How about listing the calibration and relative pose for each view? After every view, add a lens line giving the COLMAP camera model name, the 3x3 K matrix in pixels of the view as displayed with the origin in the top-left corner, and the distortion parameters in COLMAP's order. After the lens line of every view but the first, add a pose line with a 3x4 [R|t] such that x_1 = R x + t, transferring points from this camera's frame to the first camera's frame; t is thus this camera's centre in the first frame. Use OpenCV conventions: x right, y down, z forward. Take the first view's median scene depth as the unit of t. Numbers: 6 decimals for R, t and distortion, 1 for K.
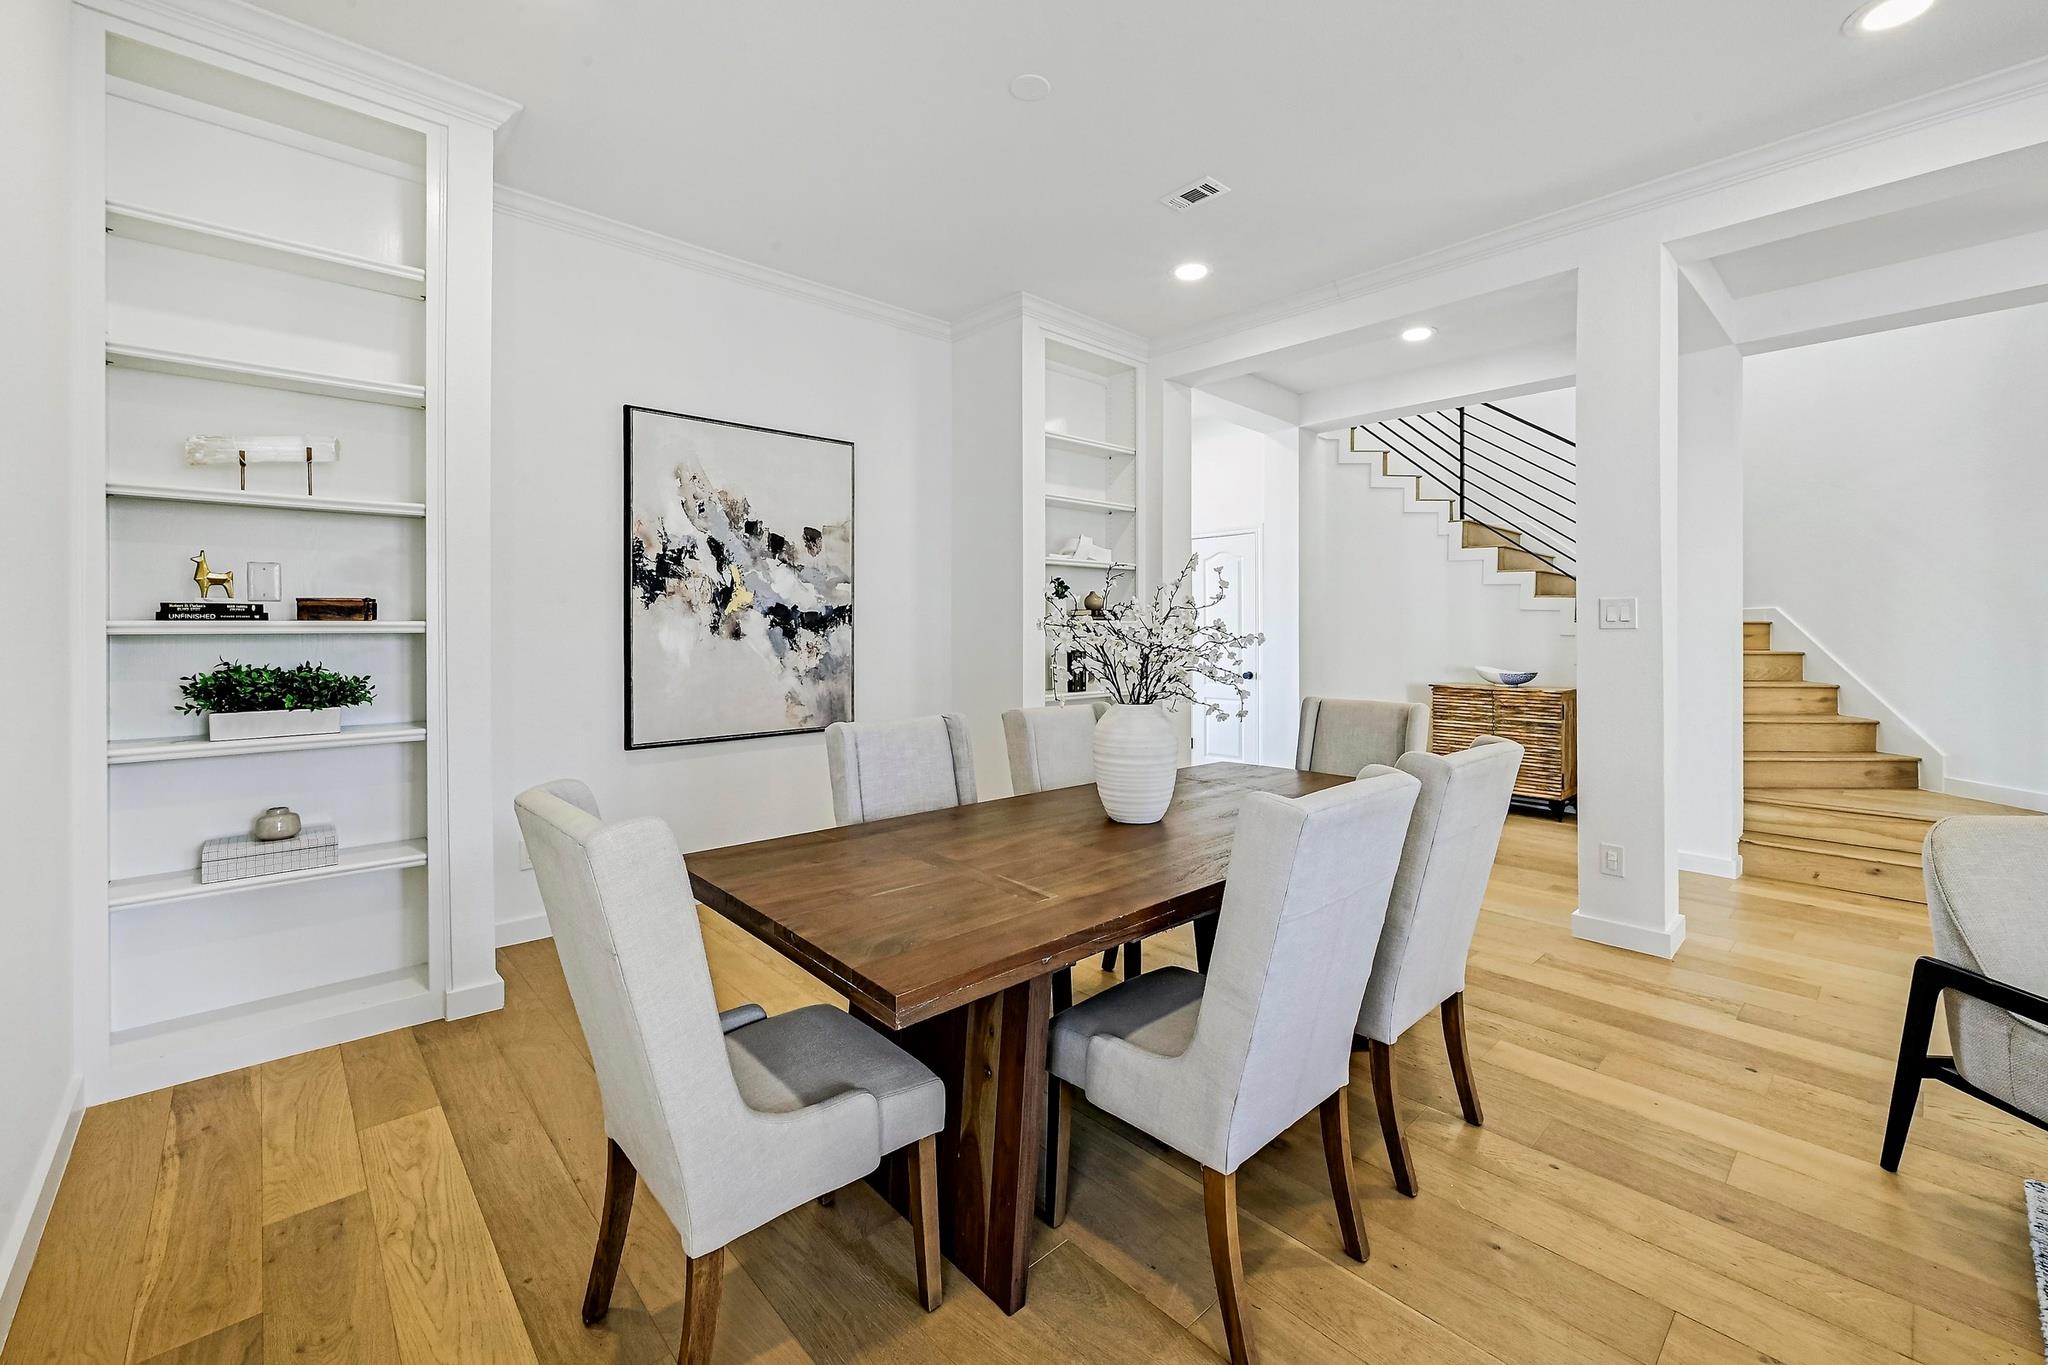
lens RADIAL K [[831.6, 0, 1020.7], [0, 831.6, 628.9], [0, 0, 1]] dist [-0.001929, -0.000043]
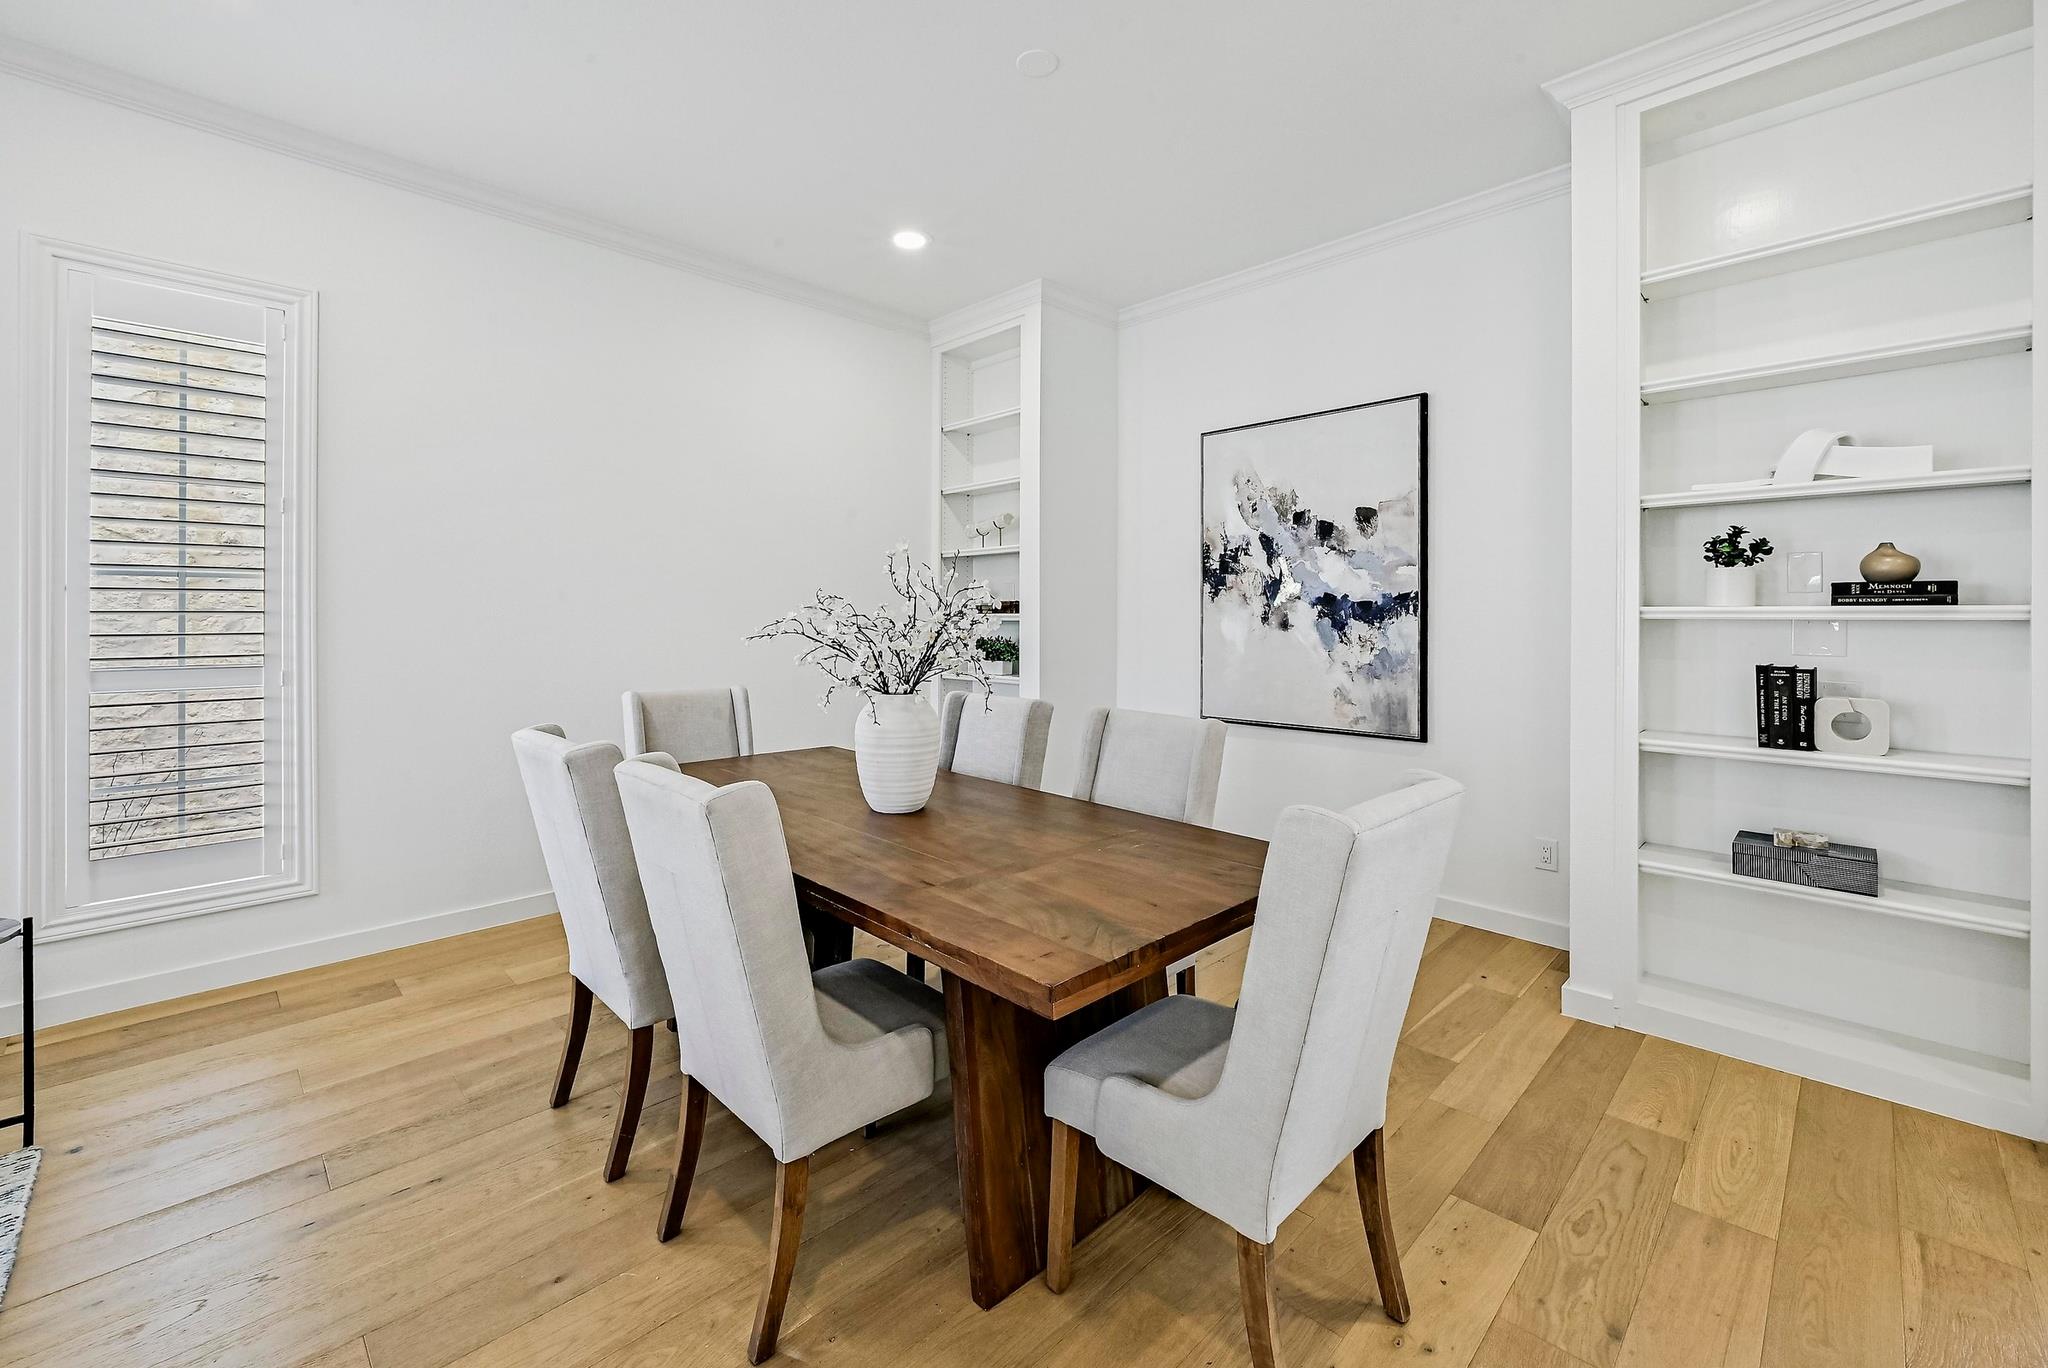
lens RADIAL K [[867.9, 0, 1028.1], [0, 867.9, 613.0], [0, 0, 1]] dist [0.047381, -0.015400]
pose [[0.049006, -0.004688, -0.998787, 0.718308], [-0.004552, 0.999978, -0.004917, -0.001683], [0.998788, 0.004787, 0.048984, 0.640691]]
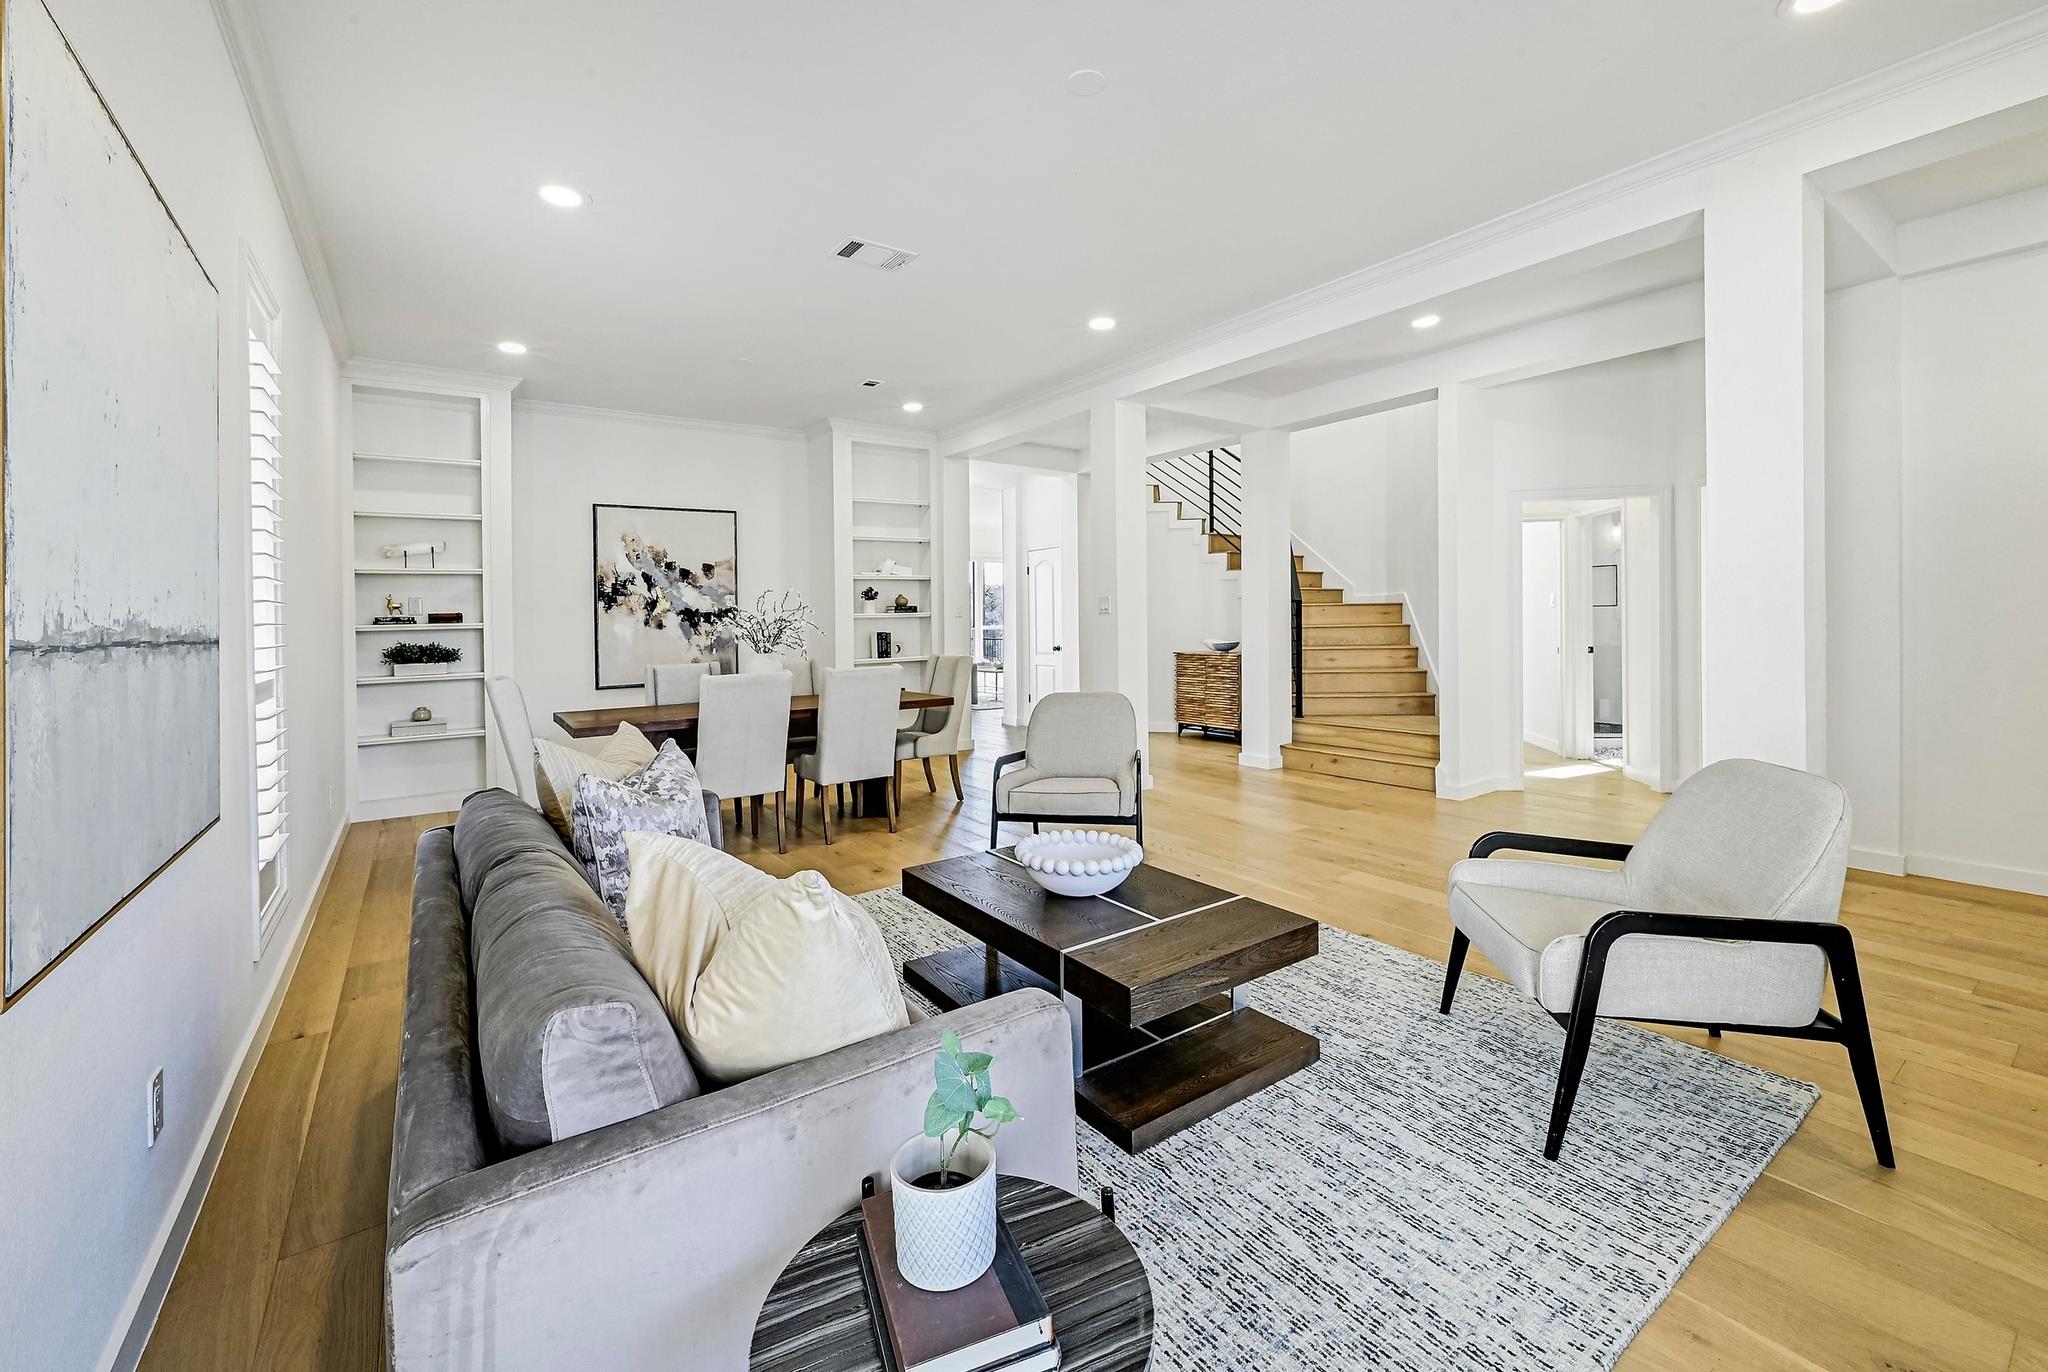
lens RADIAL K [[845.1, 0, 1037.7], [0, 845.1, 606.5], [0, 0, 1]] dist [0.000823, -0.000140]
pose [[0.992917, -0.022136, -0.116726, 0.680352], [0.020728, 0.999697, -0.013262, 0.005133], [0.116985, 0.010749, 0.993076, -0.710924]]
